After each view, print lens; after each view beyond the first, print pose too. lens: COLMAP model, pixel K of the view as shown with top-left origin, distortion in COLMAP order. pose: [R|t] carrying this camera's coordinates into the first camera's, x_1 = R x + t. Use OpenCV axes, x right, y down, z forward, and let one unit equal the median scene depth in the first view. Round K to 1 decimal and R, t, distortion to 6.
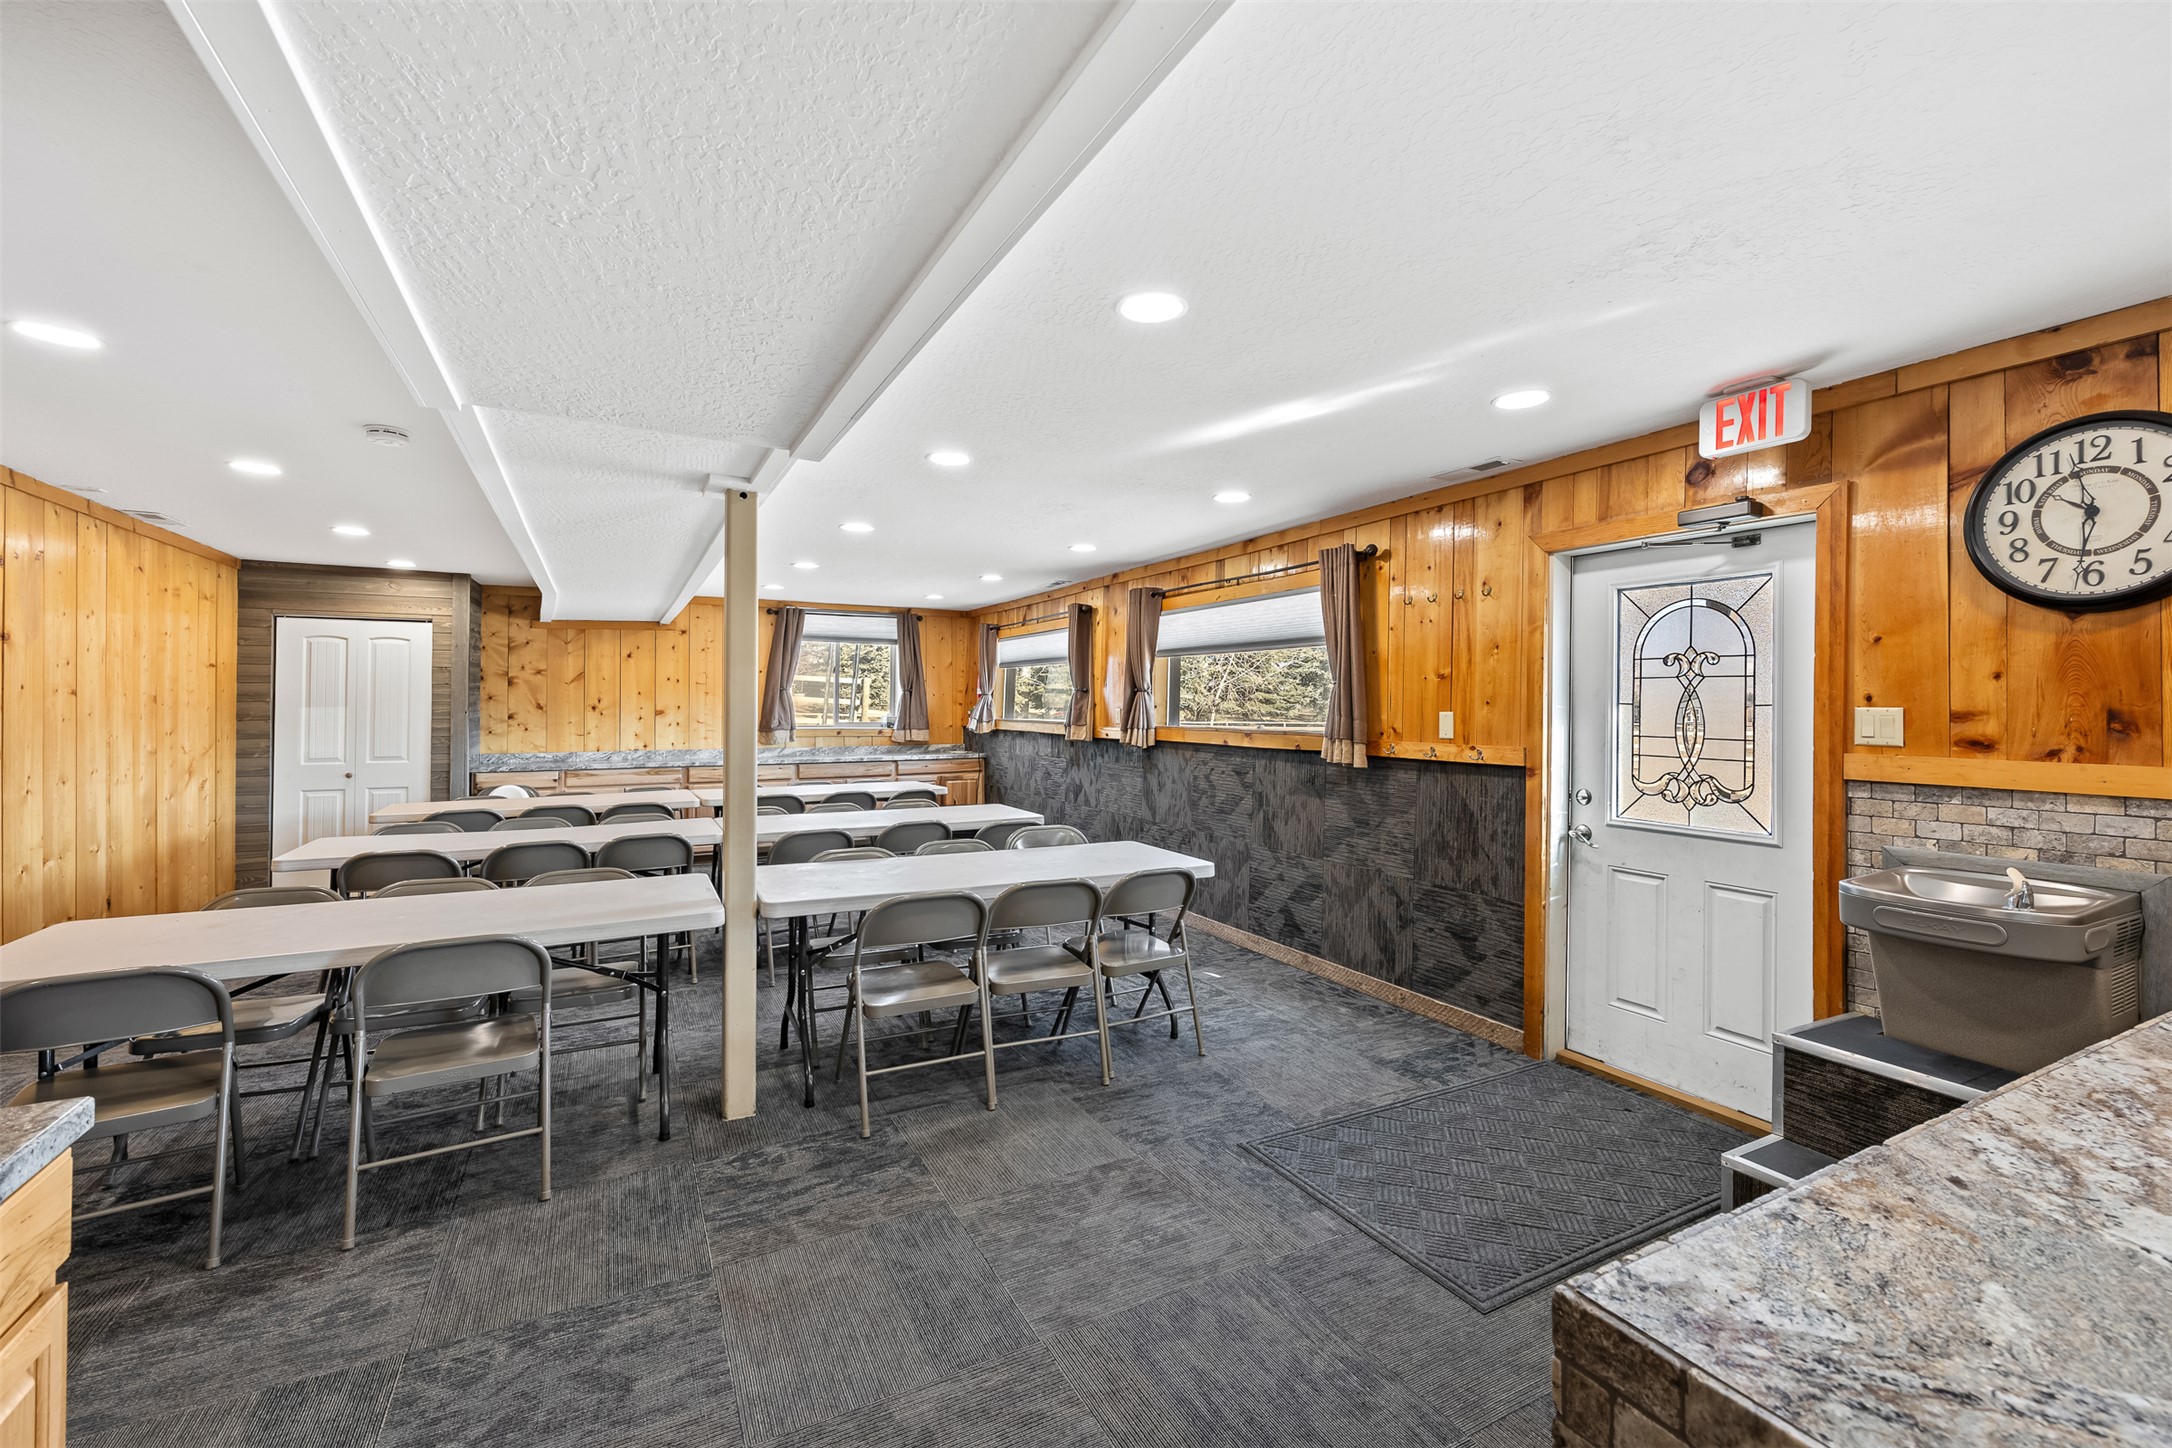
lens RADIAL K [[894.3, 0, 1084.5], [0, 894.3, 696.3], [0, 0, 1]] dist [-0.002467, -0.000490]
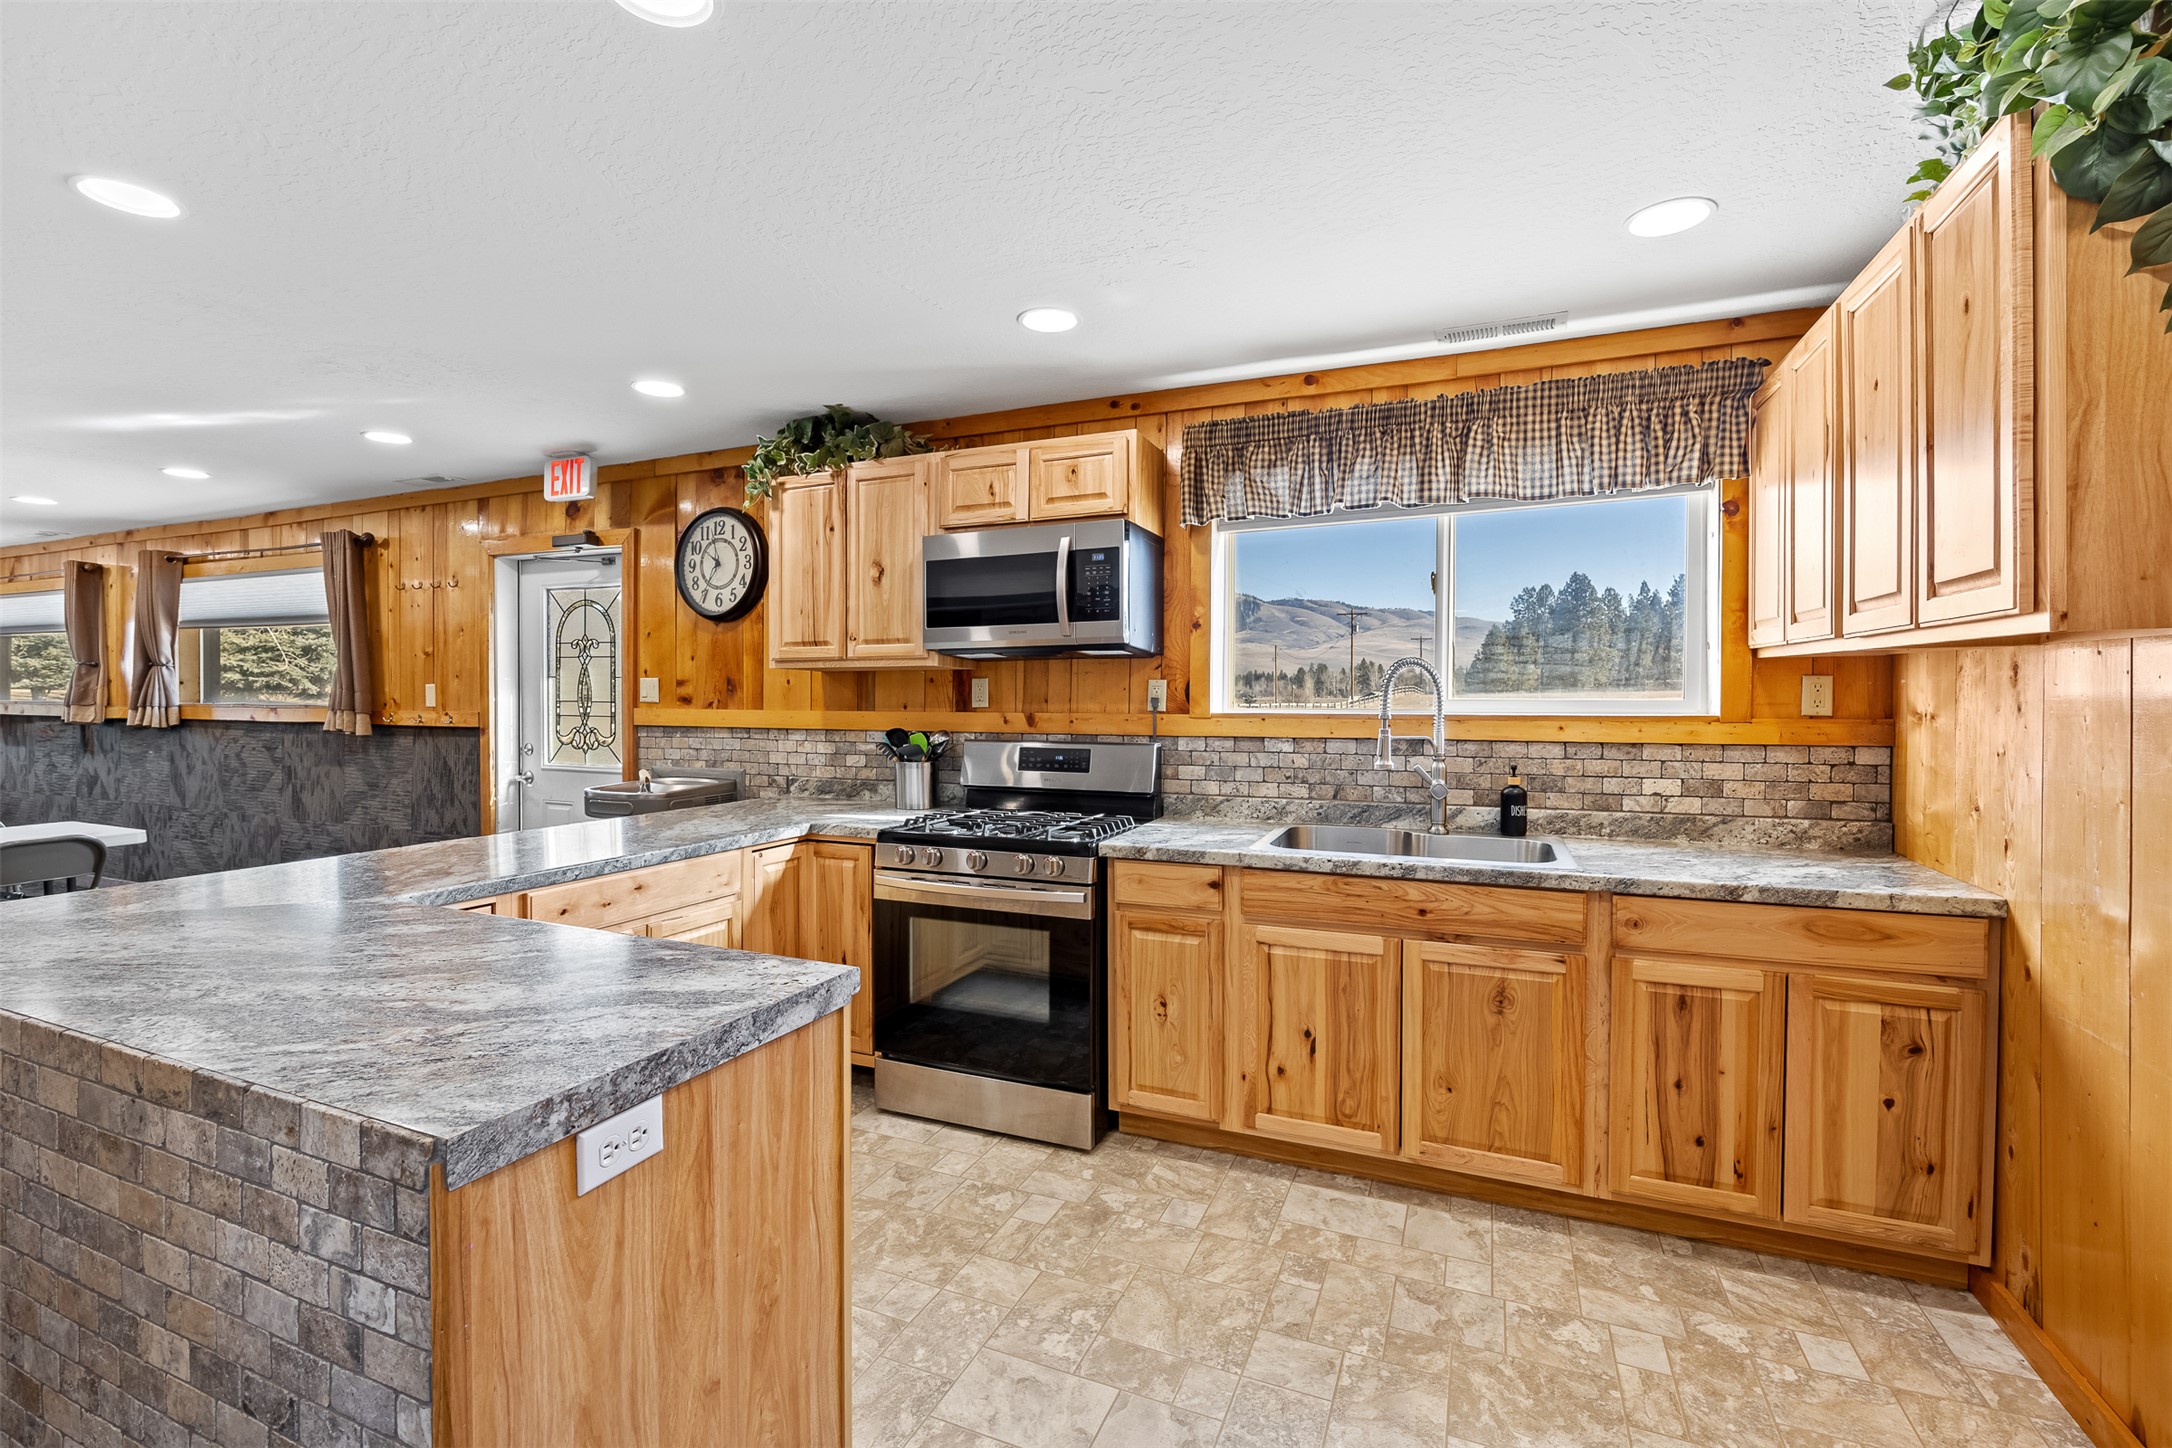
lens RADIAL K [[973.3, 0, 1082.3], [0, 973.3, 681.5], [0, 0, 1]] dist [-0.012890, 0.000441]
pose [[0.782811, -0.009768, 0.622183, 0.401298], [0.001459, 0.999903, 0.013863, -0.002364], [-0.622258, -0.009944, 0.782749, -0.728651]]
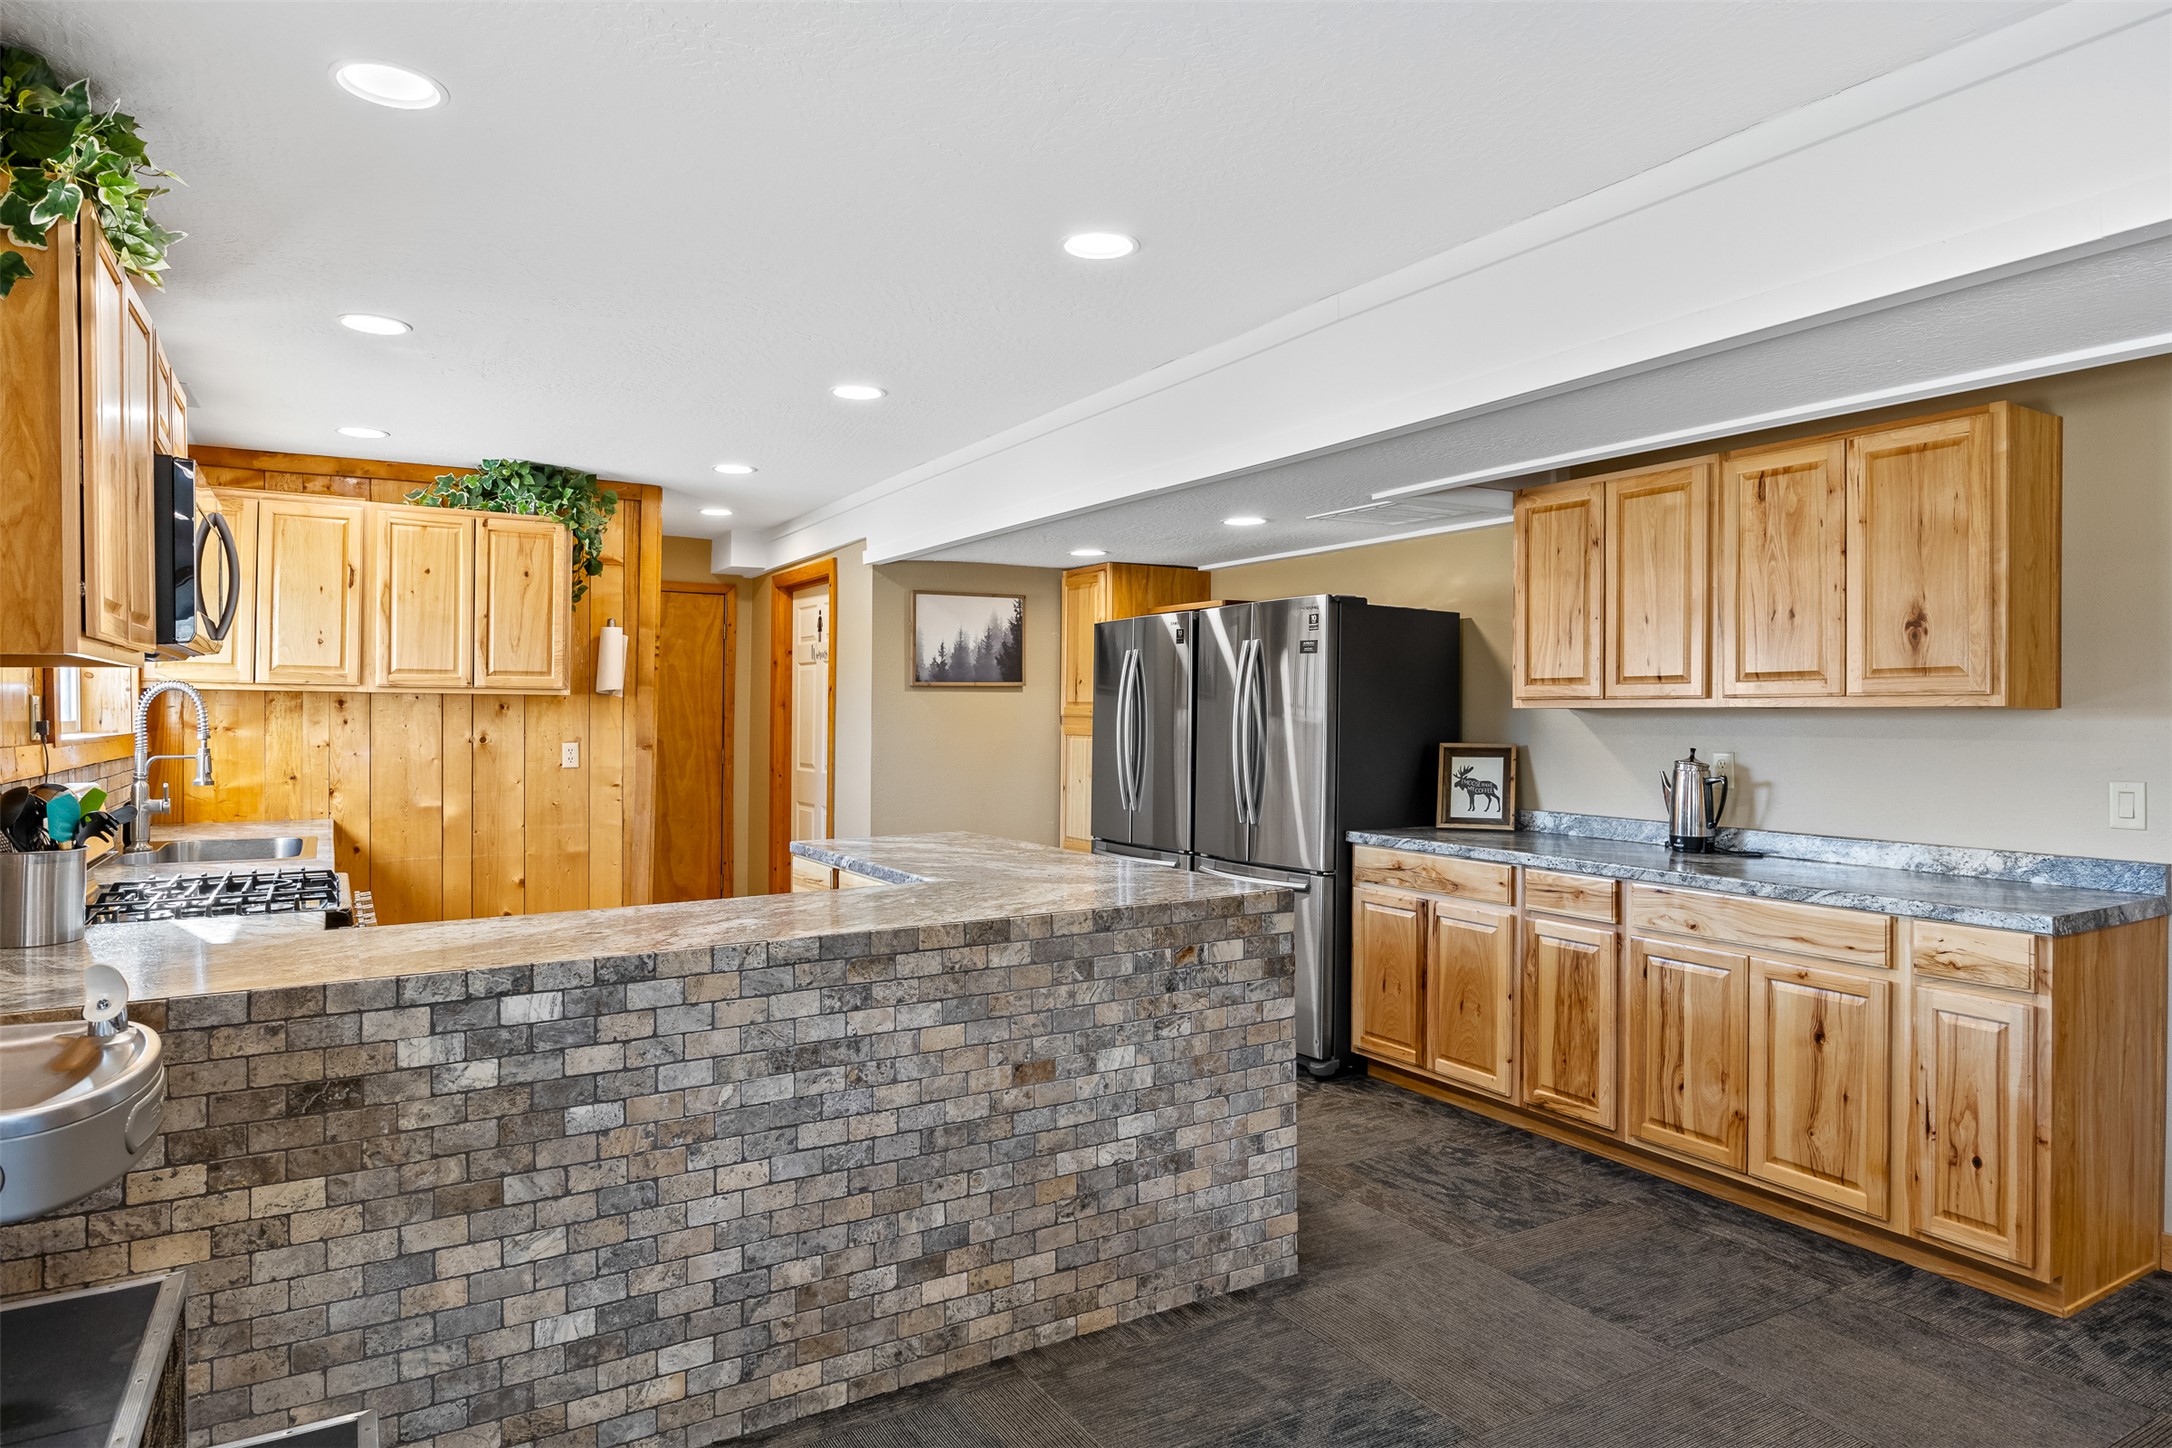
lens RADIAL K [[1271.8, 0, 1086.0], [0, 1271.8, 724.0], [0, 0, 1]] dist [-0.003177, -0.000928]
pose [[-0.998855, -0.009093, -0.046970, 0.363825], [-0.008695, 0.999925, -0.008657, 0.038324], [0.047045, -0.008238, -0.998859, 1.316014]]
